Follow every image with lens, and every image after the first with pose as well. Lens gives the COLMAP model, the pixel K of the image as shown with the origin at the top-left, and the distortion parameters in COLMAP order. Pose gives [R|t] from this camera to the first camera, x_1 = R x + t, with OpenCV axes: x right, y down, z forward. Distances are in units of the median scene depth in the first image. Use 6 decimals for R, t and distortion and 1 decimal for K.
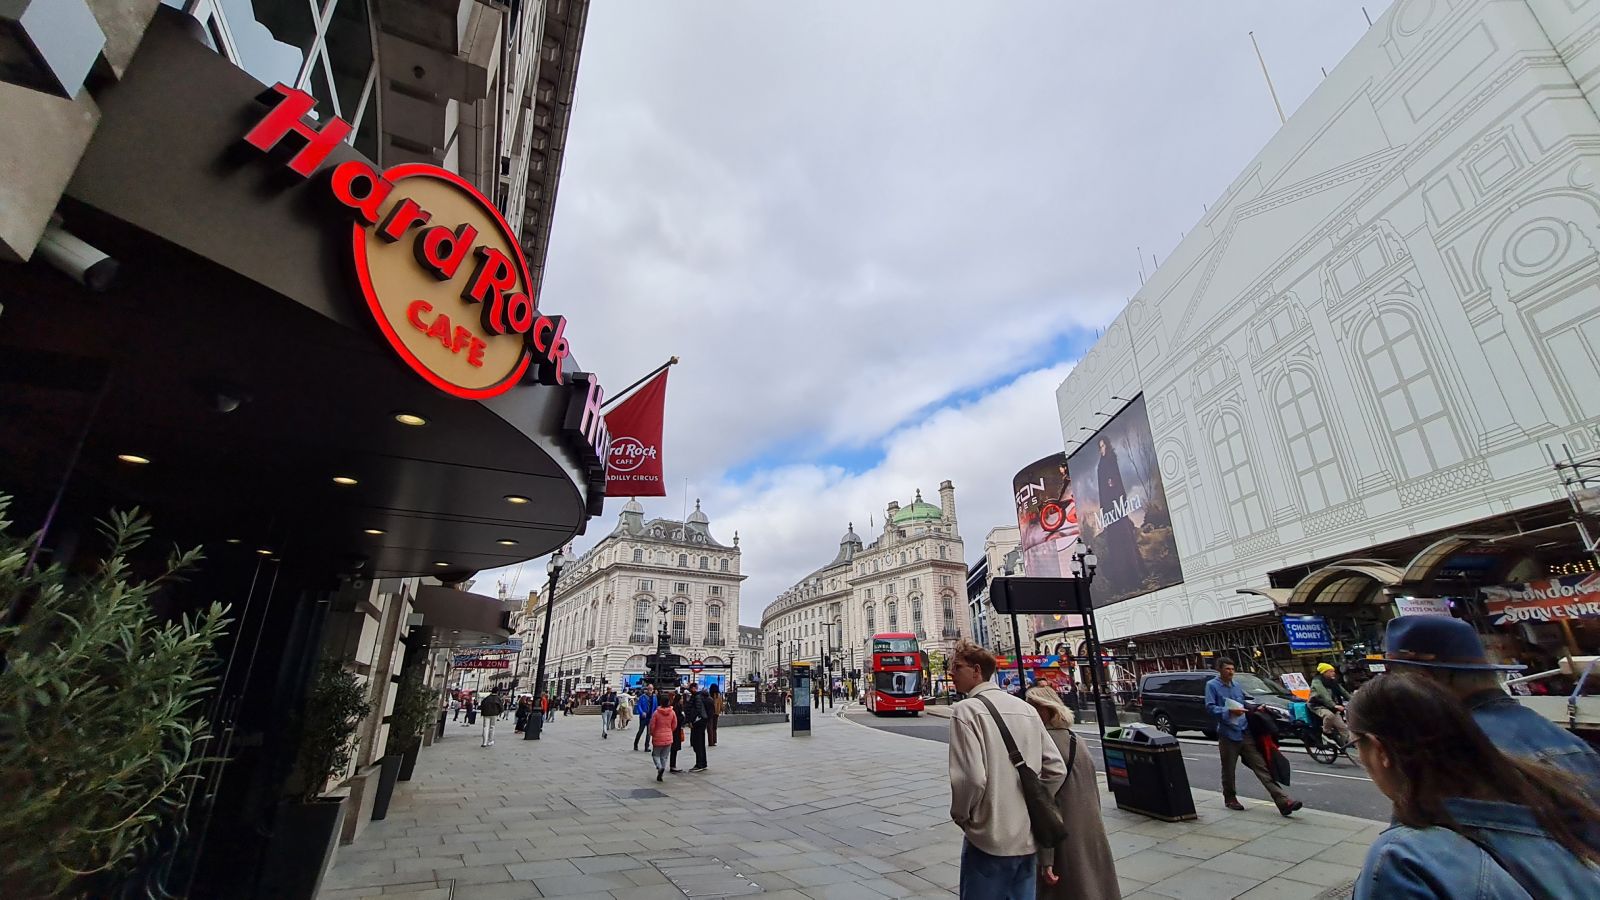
lens RADIAL K [[644.7, 0, 811.7], [0, 644.7, 454.2], [0, 0, 1]] dist [0.001235, 0.000266]
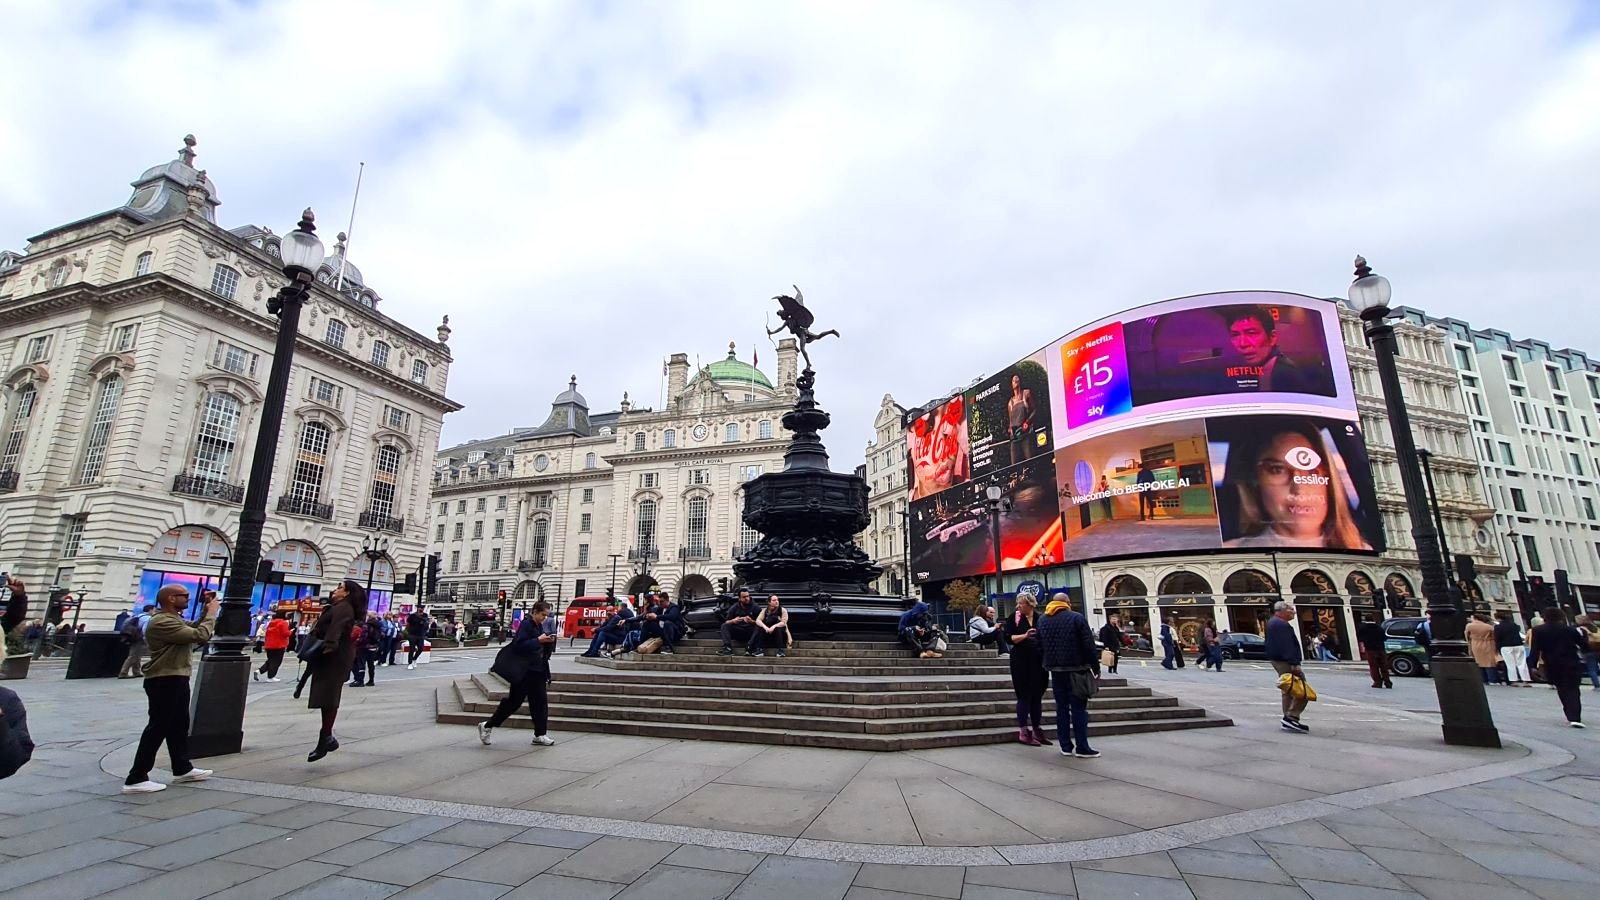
lens RADIAL K [[691.3, 0, 797.3], [0, 691.3, 469.0], [0, 0, 1]] dist [0.000029, -0.000039]
pose [[0.783270, 0.169206, 0.598212, -0.236404], [-0.238205, 0.970495, 0.037387, 0.174368], [-0.574235, -0.171781, 0.800465, 0.460695]]
